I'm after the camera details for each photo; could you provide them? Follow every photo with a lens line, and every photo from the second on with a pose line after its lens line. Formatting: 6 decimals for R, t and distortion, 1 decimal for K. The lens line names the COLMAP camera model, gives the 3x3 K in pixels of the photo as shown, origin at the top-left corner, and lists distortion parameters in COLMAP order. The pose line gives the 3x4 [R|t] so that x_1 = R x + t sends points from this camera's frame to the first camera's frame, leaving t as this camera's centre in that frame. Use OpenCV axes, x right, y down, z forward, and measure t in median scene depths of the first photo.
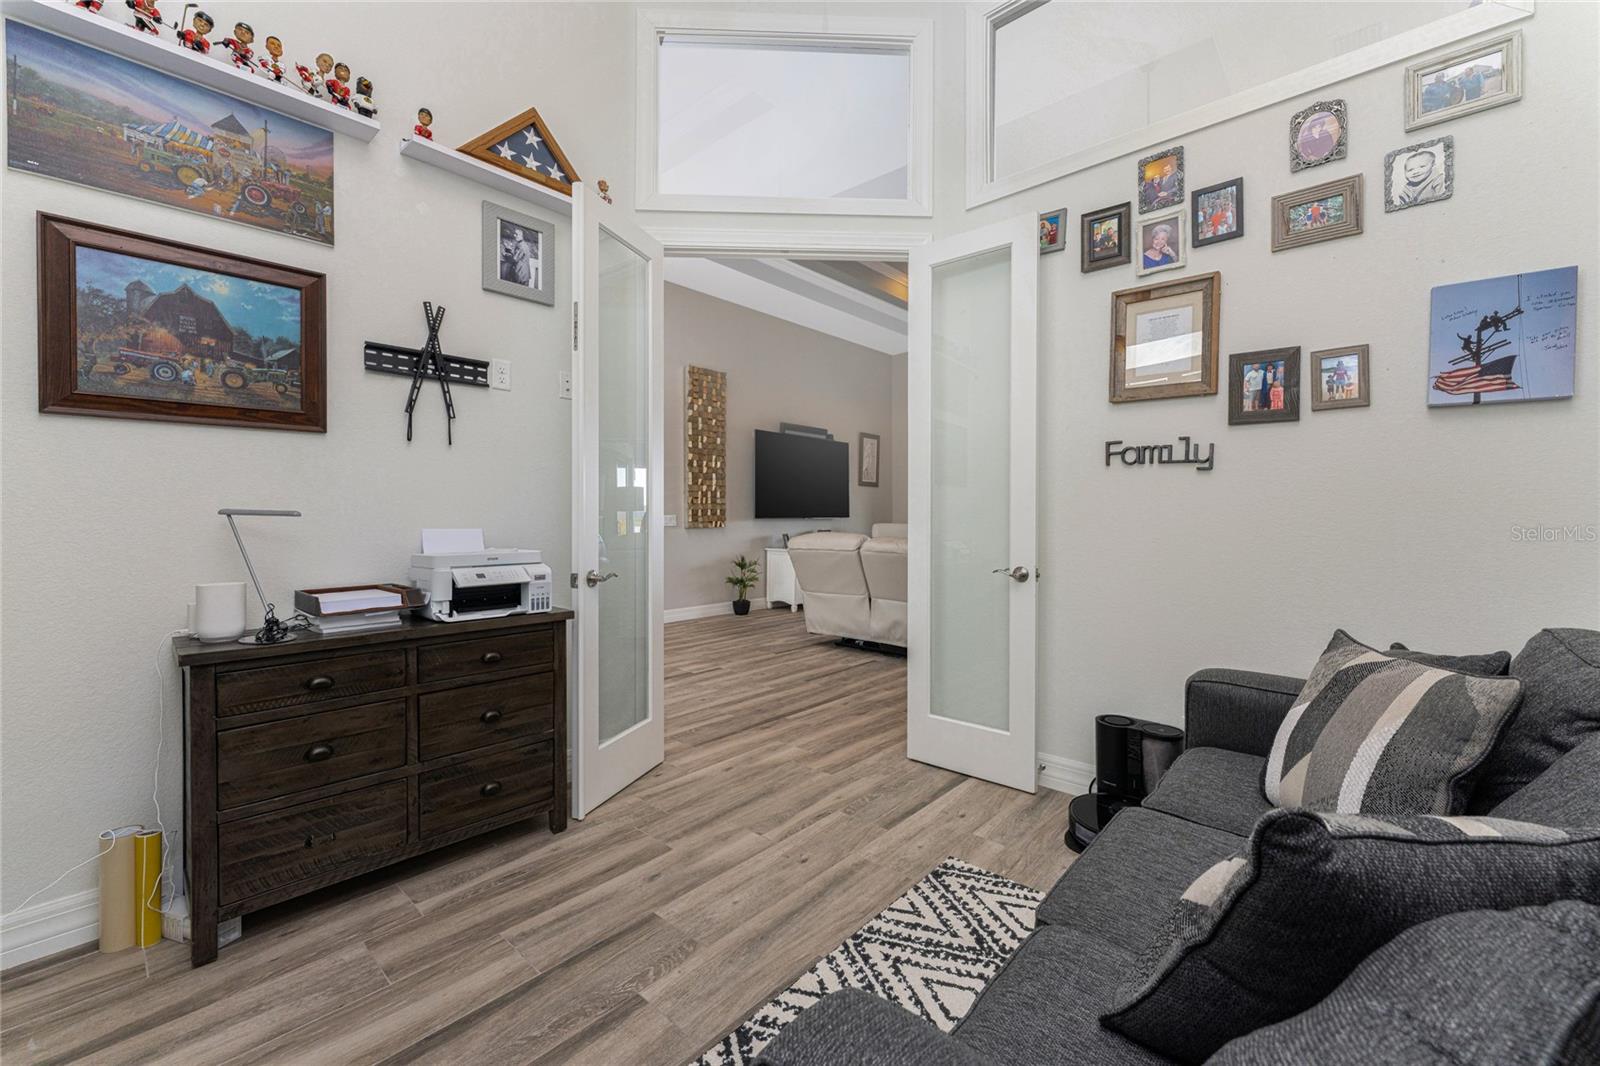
lens RADIAL K [[652.0, 0, 802.0], [0, 652.0, 525.1], [0, 0, 1]] dist [0.000409, -0.000008]
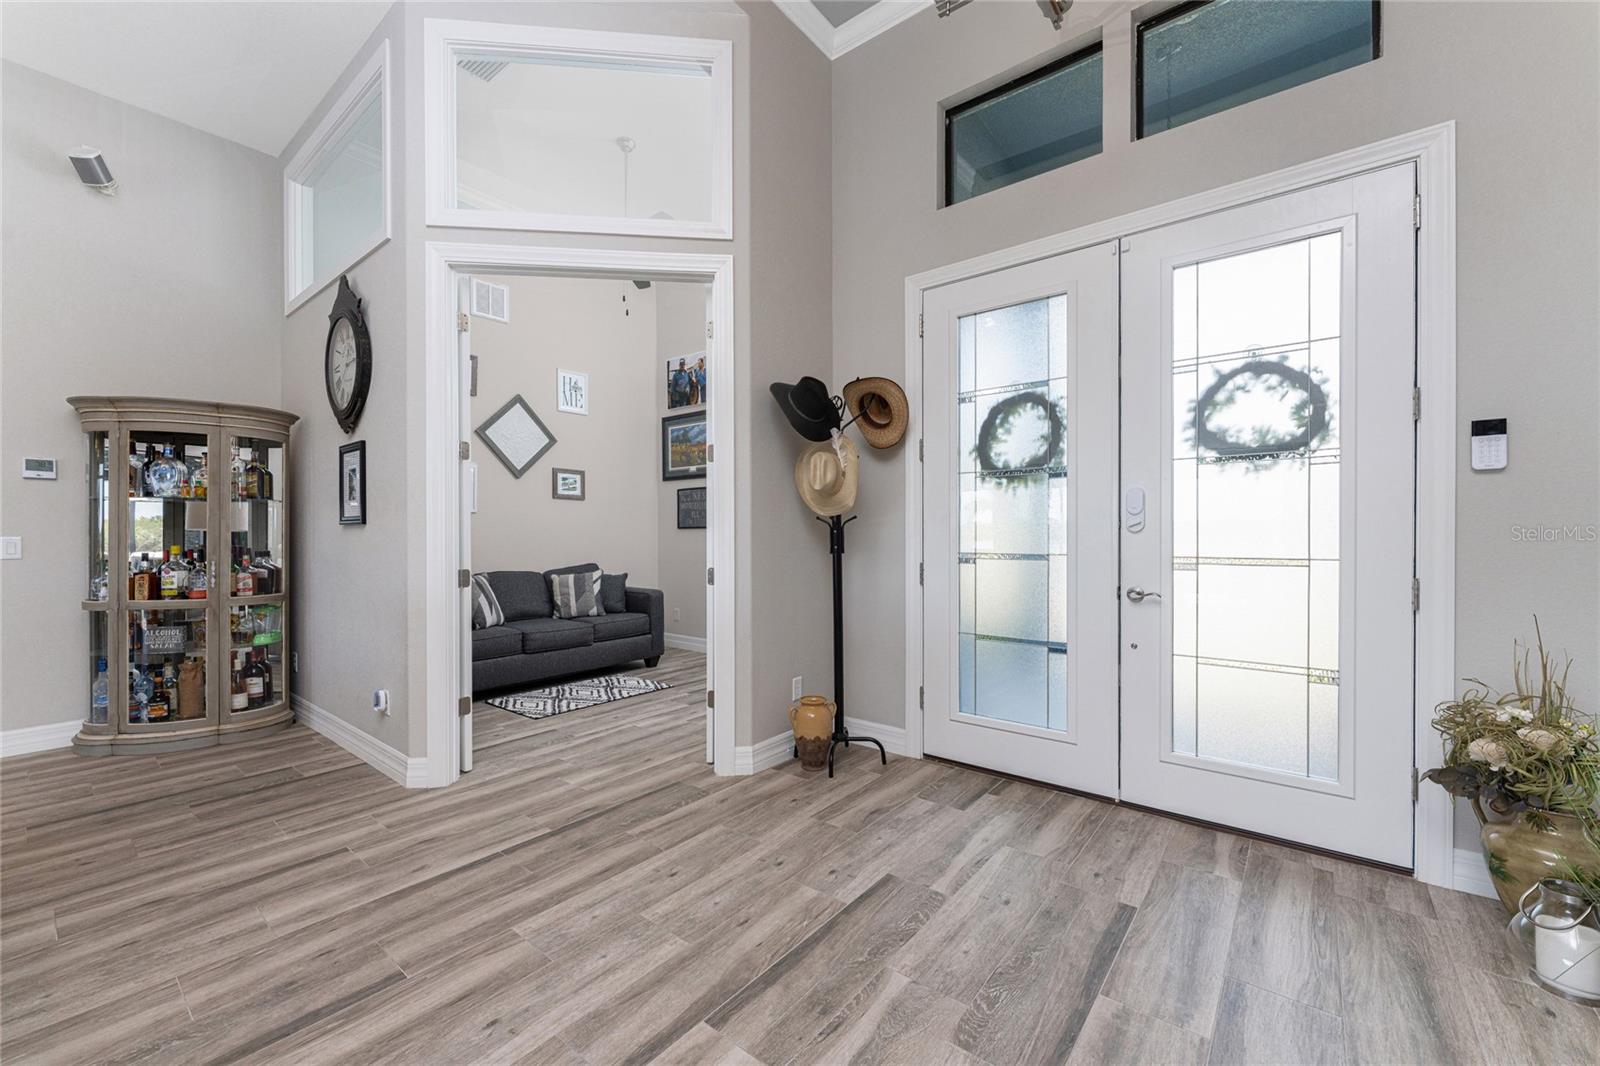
lens RADIAL K [[652.0, 0, 796.8], [0, 652.0, 533.9], [0, 0, 1]] dist [0.000409, -0.000008]
pose [[-0.998760, 0.001587, -0.049768, -0.306637], [0.000973, 0.999923, 0.012358, -0.032134], [0.049784, 0.012294, -0.998684, 2.073655]]
